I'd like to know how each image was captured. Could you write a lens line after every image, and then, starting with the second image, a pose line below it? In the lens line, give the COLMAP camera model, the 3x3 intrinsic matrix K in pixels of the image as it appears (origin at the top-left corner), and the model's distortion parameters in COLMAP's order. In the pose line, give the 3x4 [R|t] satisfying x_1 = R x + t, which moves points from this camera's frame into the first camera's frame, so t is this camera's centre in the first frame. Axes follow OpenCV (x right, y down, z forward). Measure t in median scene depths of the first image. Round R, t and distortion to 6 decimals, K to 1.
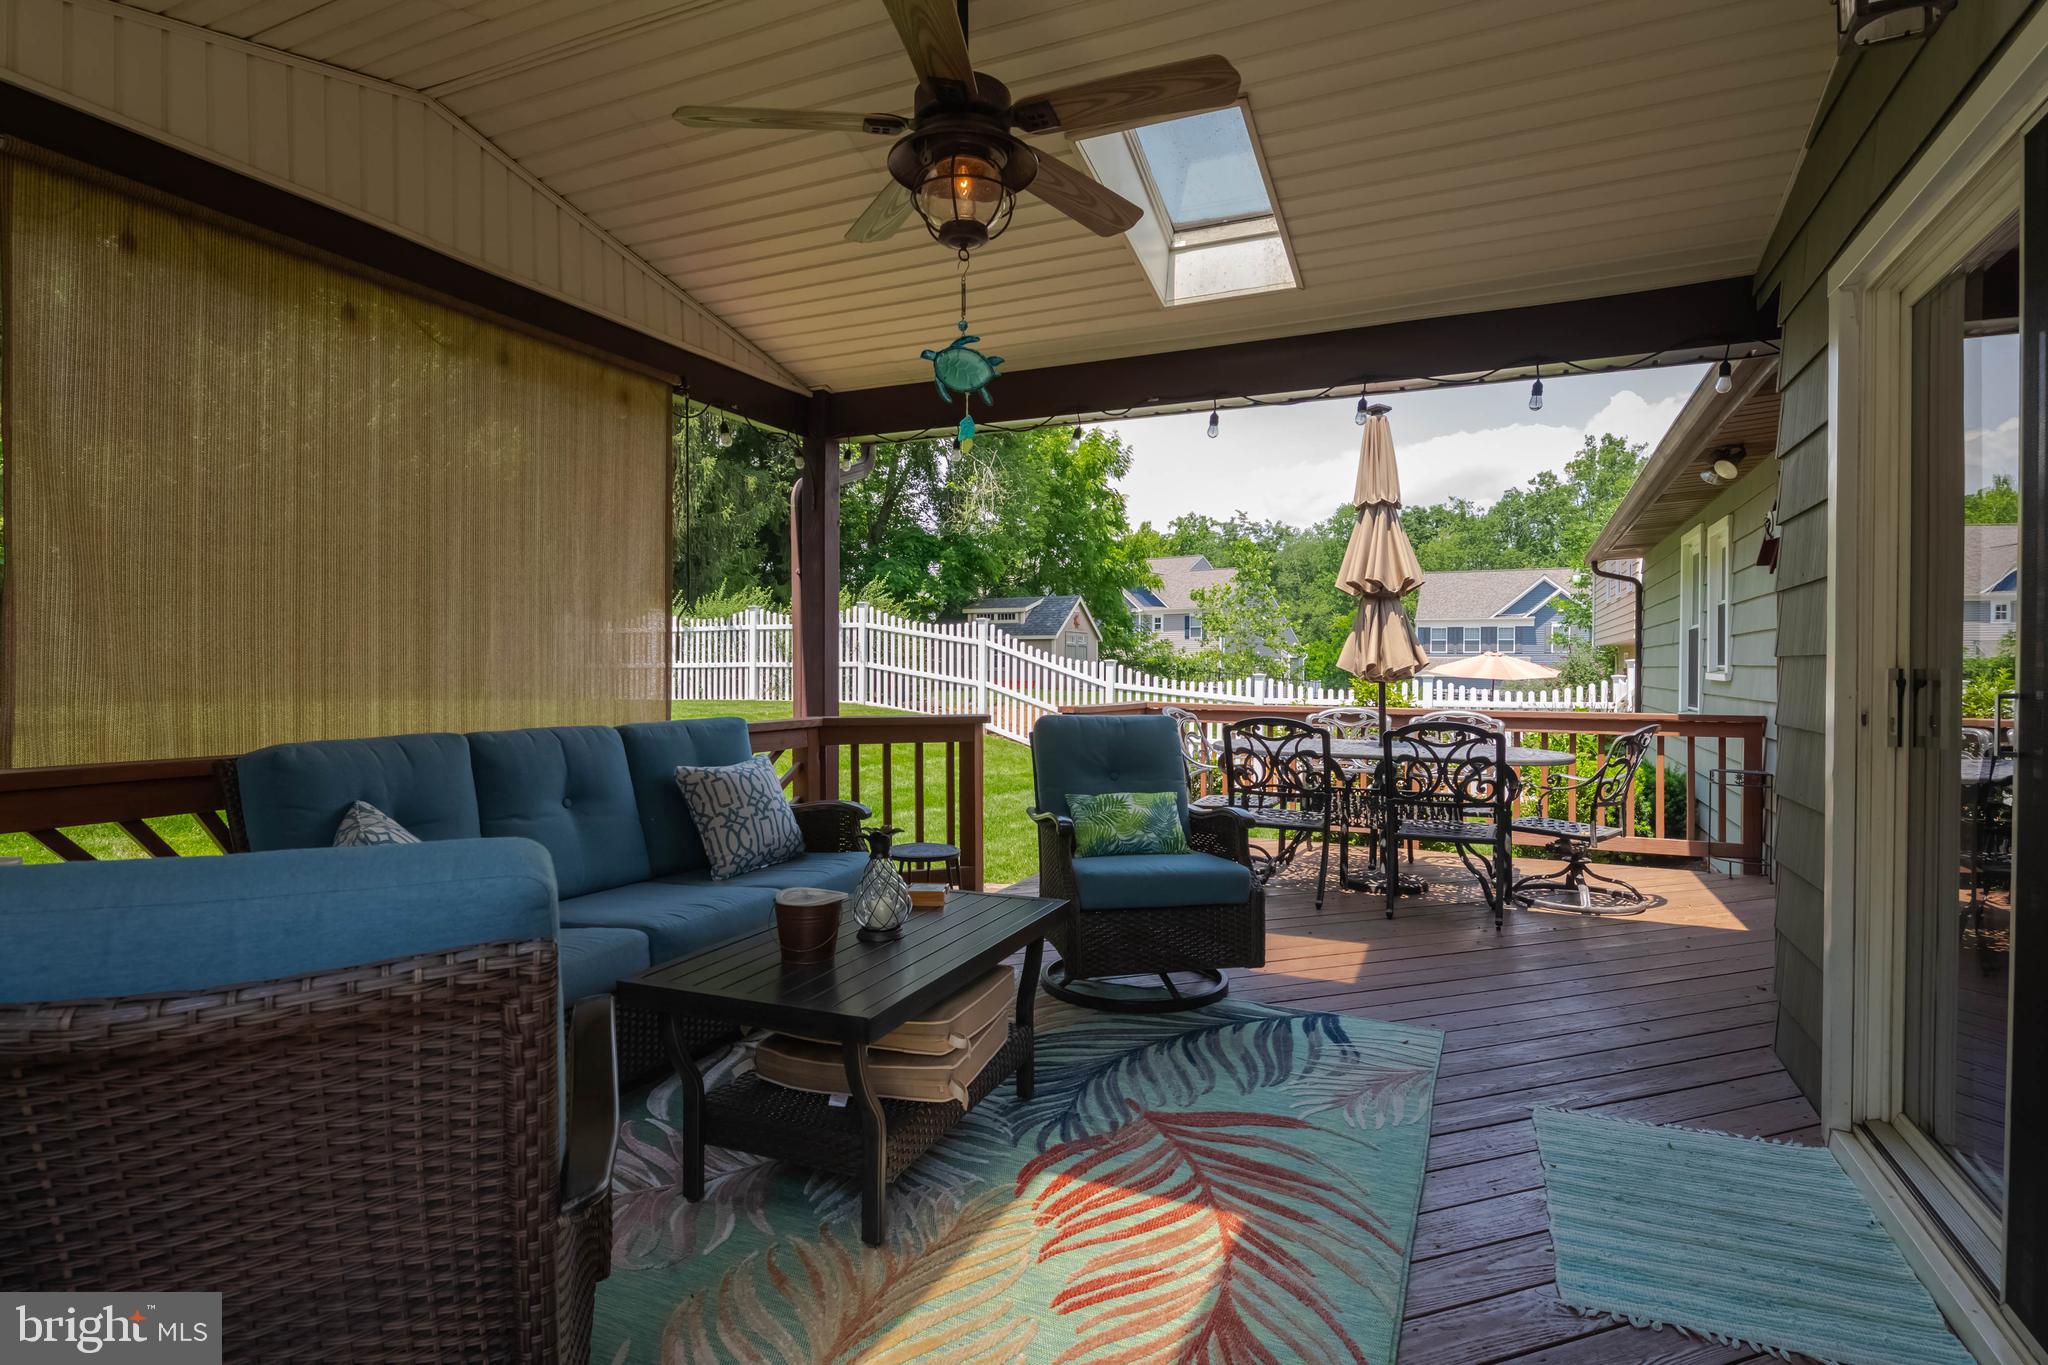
lens RADIAL K [[1051.2, 0, 1023.5], [0, 1051.2, 672.6], [0, 0, 1]] dist [0.049270, 0.000144]
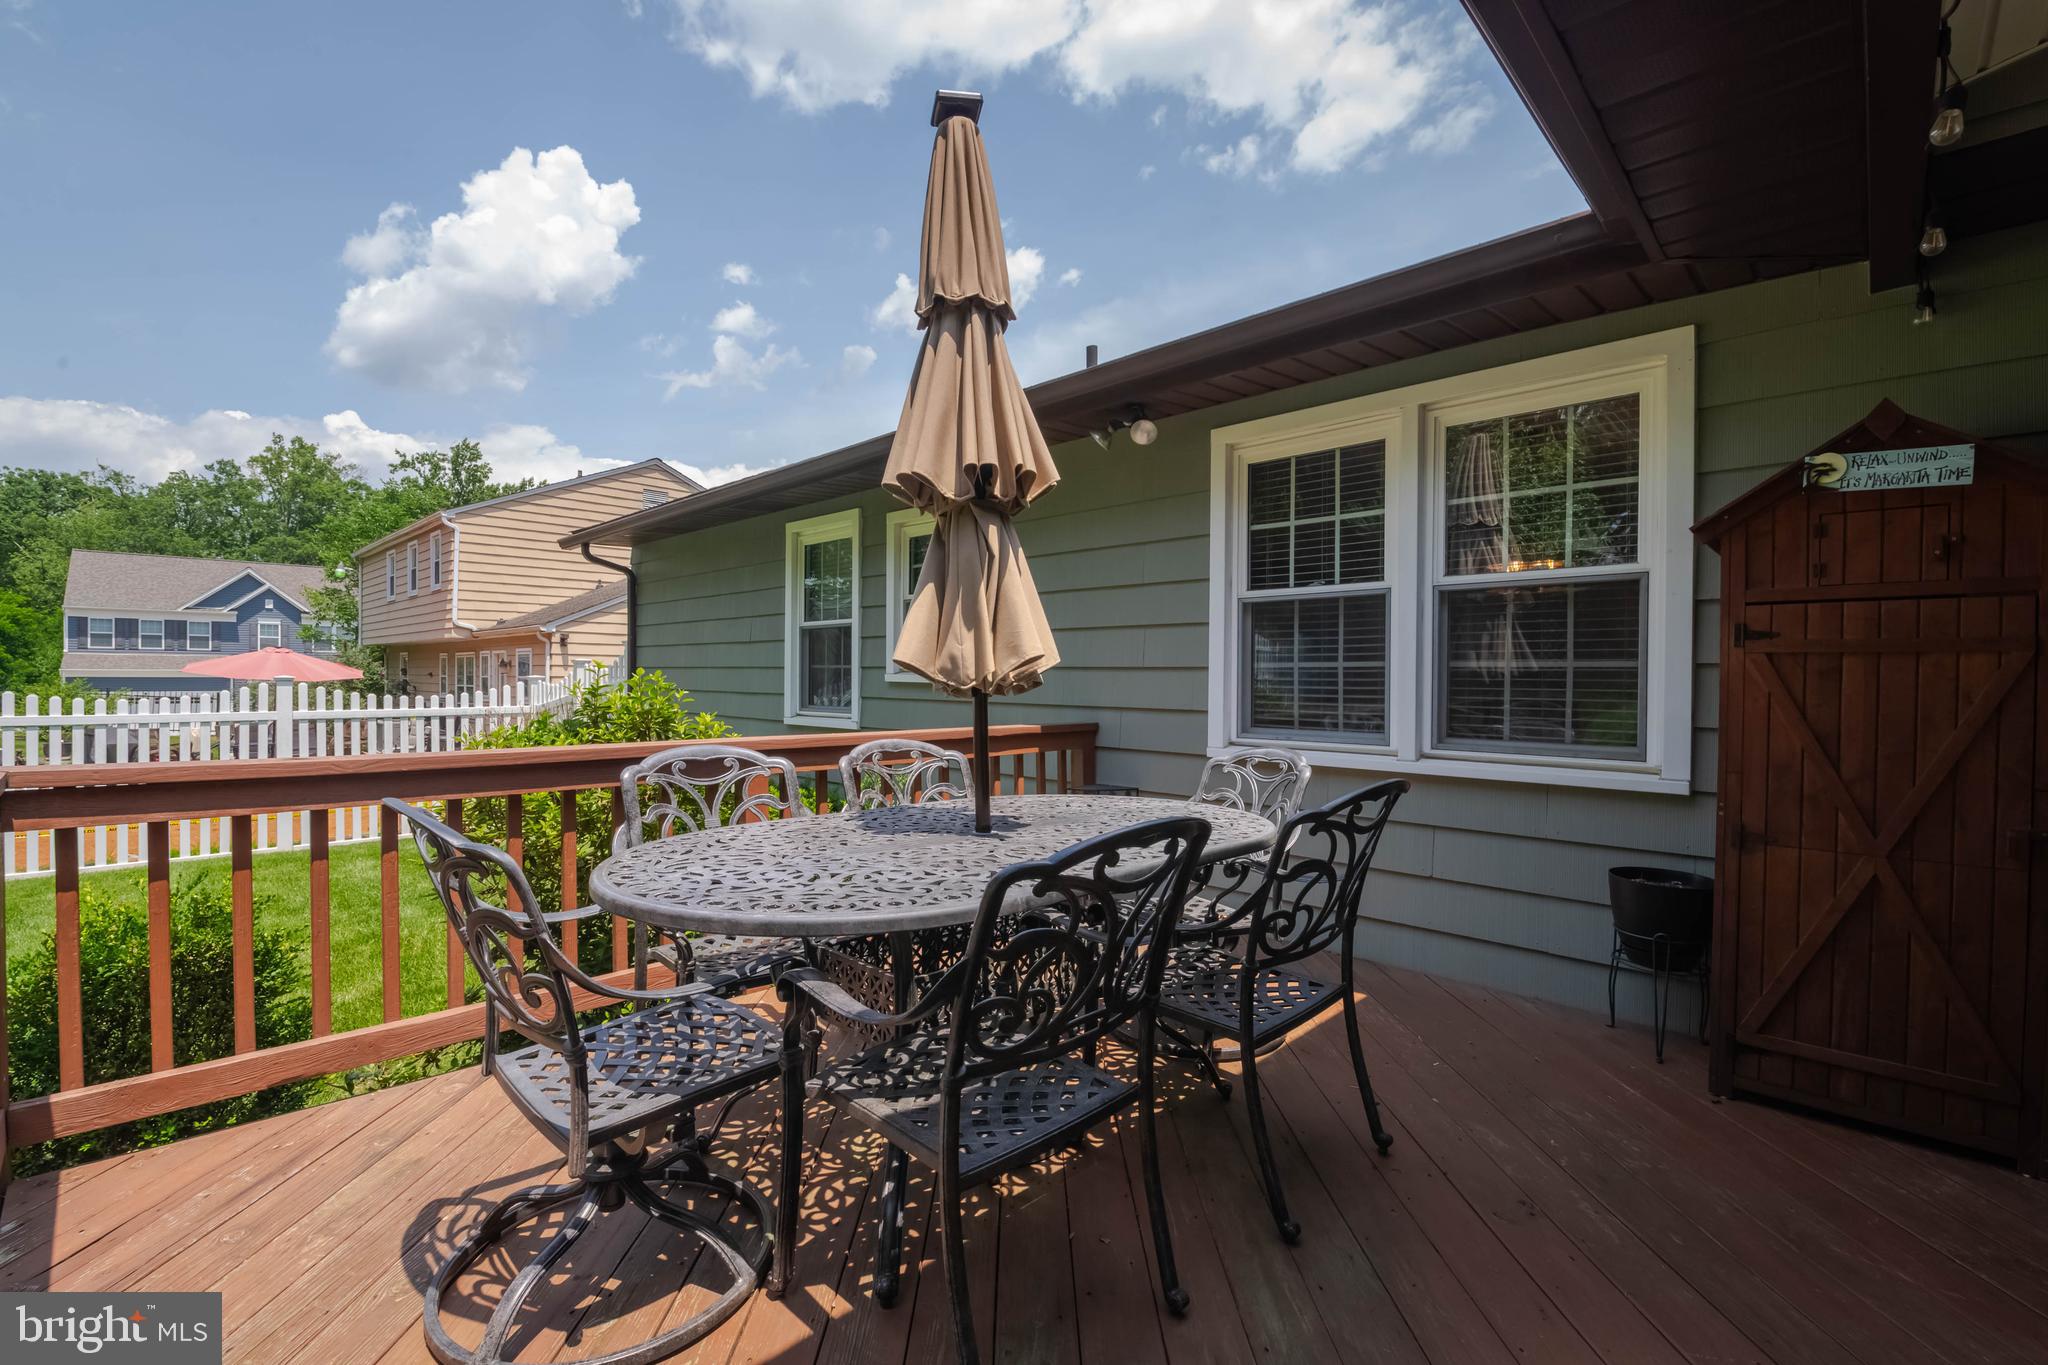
lens RADIAL K [[888.7, 0, 1044.4], [0, 888.7, 685.8], [0, 0, 1]] dist [-0.008278, -0.003452]
pose [[0.339658, -0.012609, 0.940464, -0.002139], [-0.001242, 0.999903, 0.013854, -0.000062], [-0.940548, -0.005874, 0.339610, 0.114820]]
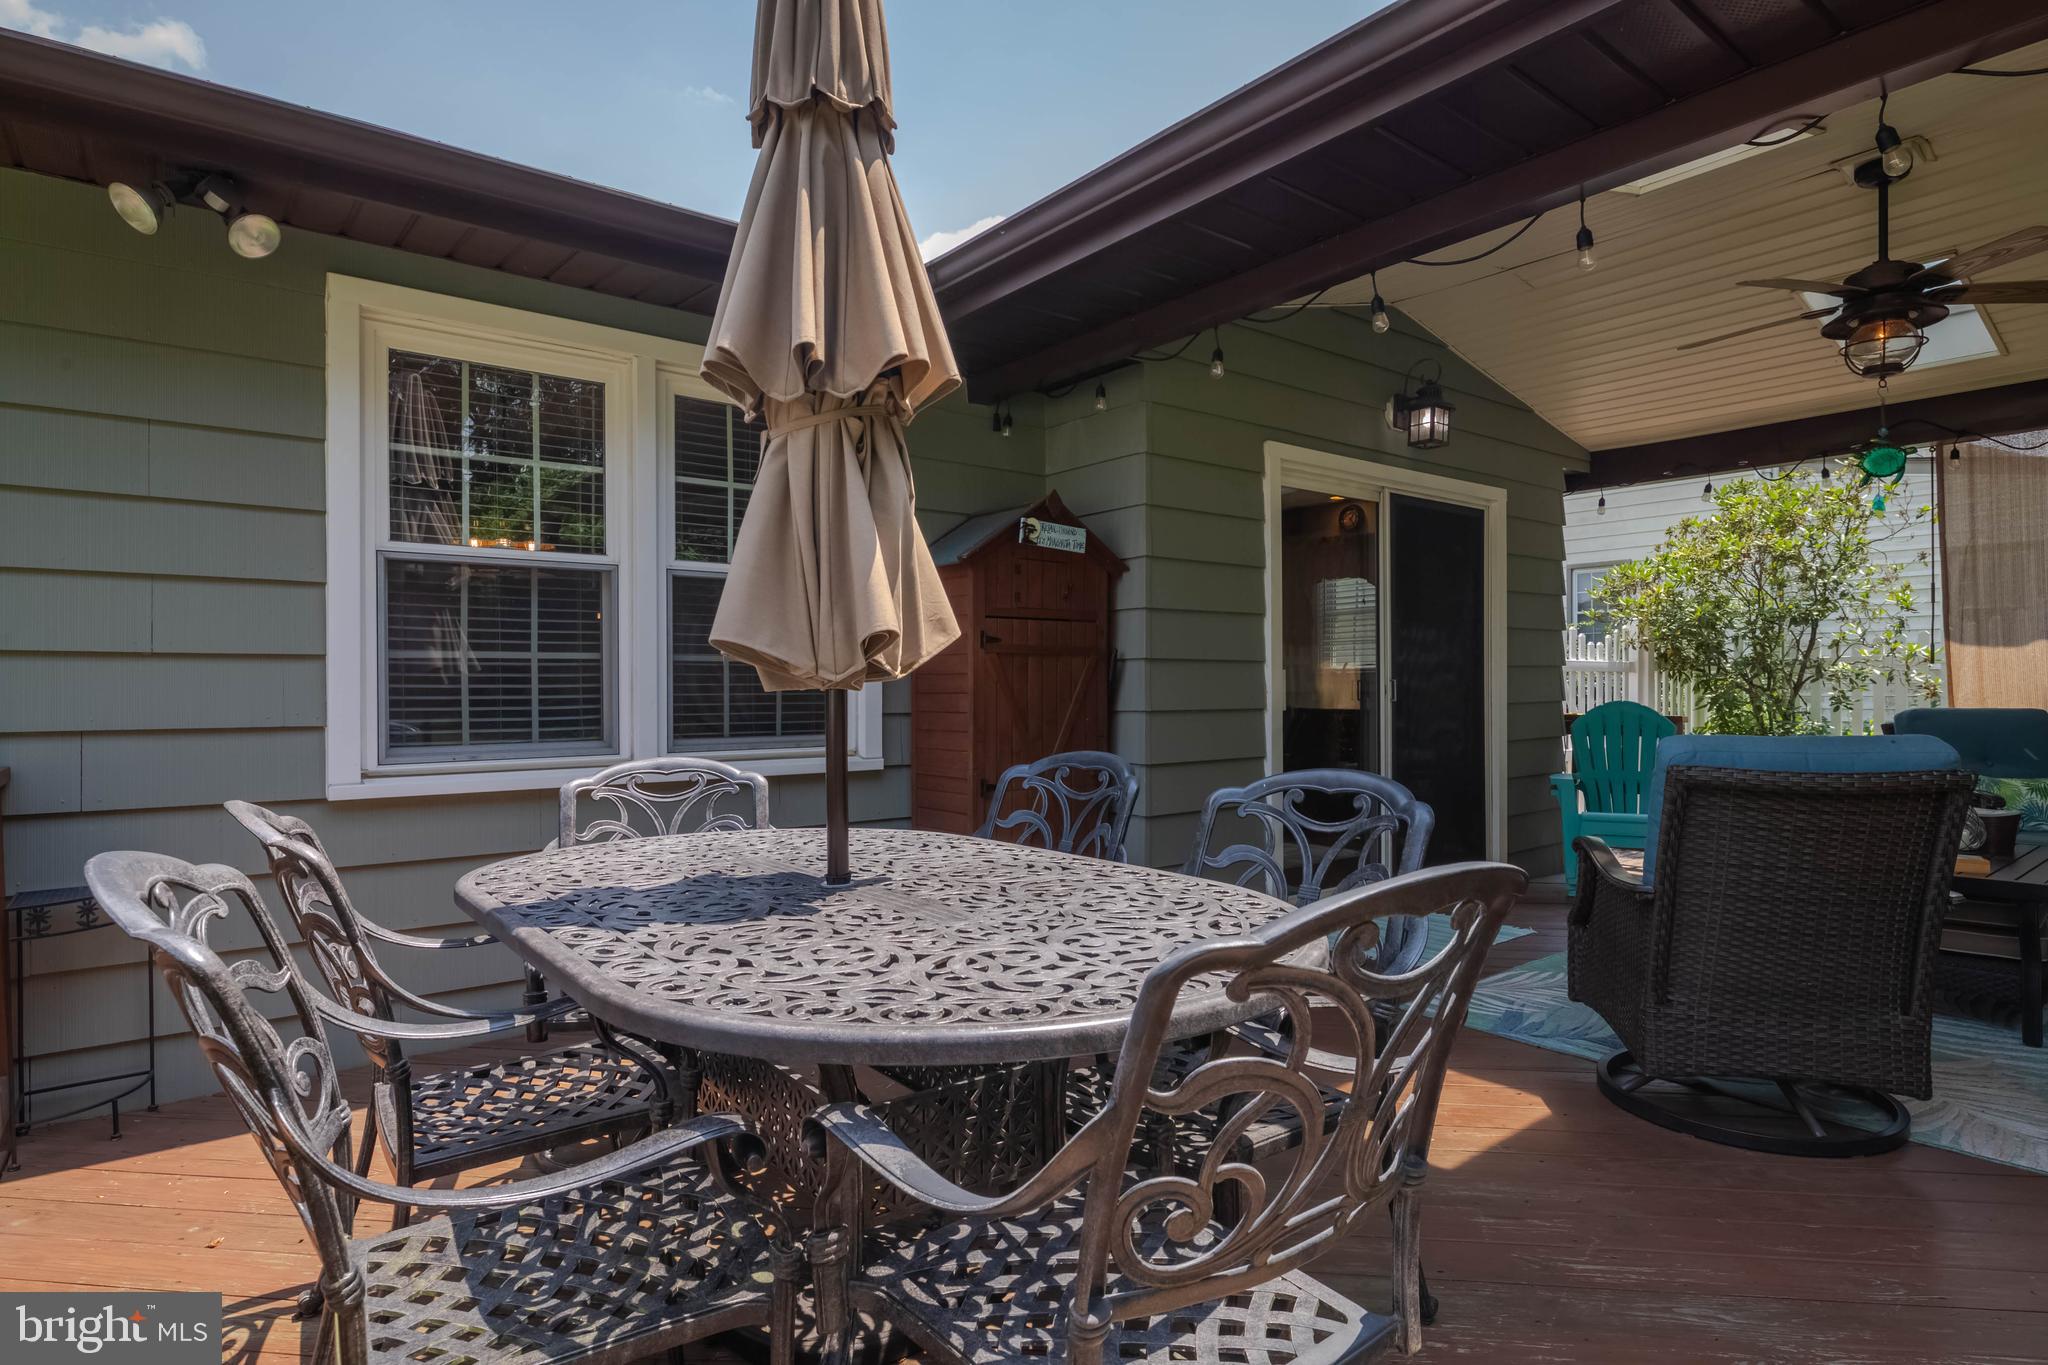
lens RADIAL K [[1019.0, 0, 1011.3], [0, 1019.0, 679.2], [0, 0, 1]] dist [-0.002899, -0.000223]
pose [[-0.868548, -0.007281, 0.495551, 0.020513], [-0.003808, 0.999961, 0.008018, 0.000066], [-0.495590, 0.005077, -0.868542, 0.165941]]
